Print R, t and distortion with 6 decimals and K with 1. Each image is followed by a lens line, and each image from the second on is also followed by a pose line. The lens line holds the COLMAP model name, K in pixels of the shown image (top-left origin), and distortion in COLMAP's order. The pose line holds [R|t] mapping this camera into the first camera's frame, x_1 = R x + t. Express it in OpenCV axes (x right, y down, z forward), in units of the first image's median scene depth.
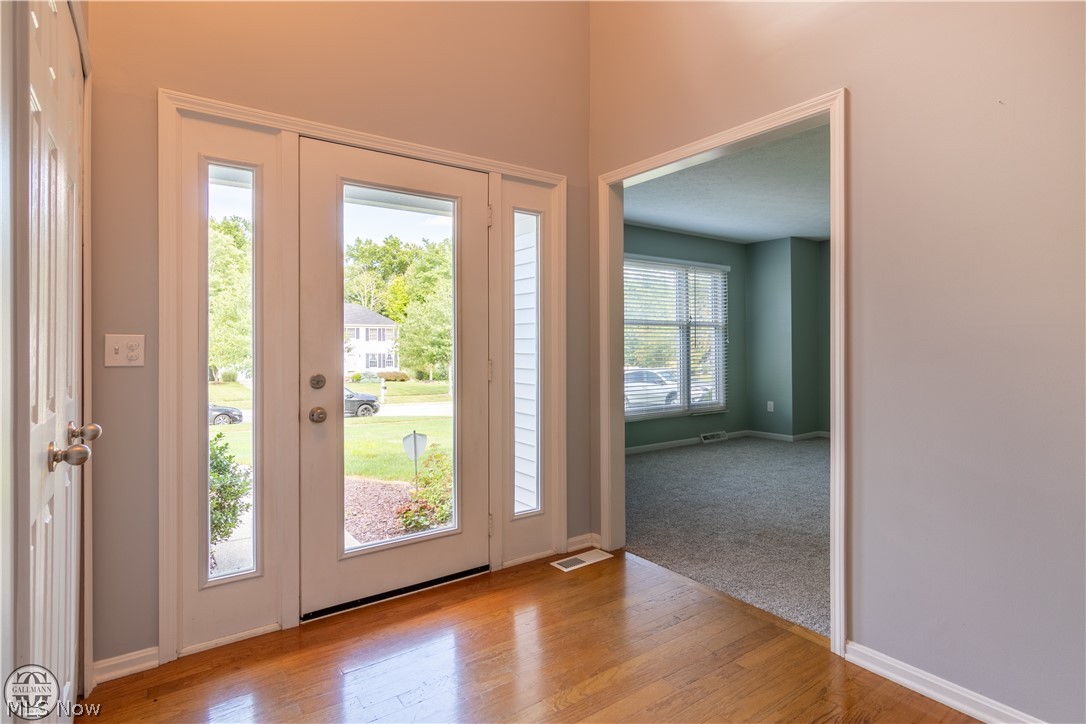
lens RADIAL K [[555.7, 0, 545.0], [0, 555.7, 342.2], [0, 0, 1]] dist [-0.001174, -0.000555]
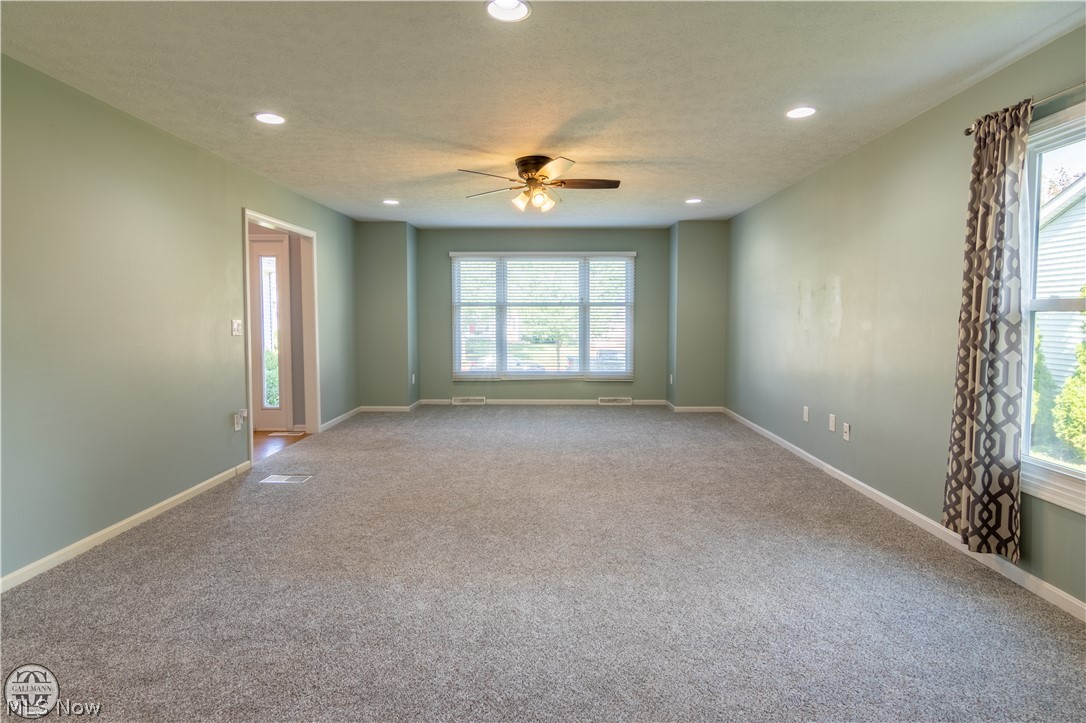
lens RADIAL K [[555.7, 0, 545.0], [0, 555.7, 341.7], [0, 0, 1]] dist [-0.001174, -0.000555]
pose [[0.804782, 0.030808, -0.592770, 0.885984], [0.000237, 0.998635, 0.052223, -0.014891], [0.593570, -0.042169, 0.803677, -0.012198]]
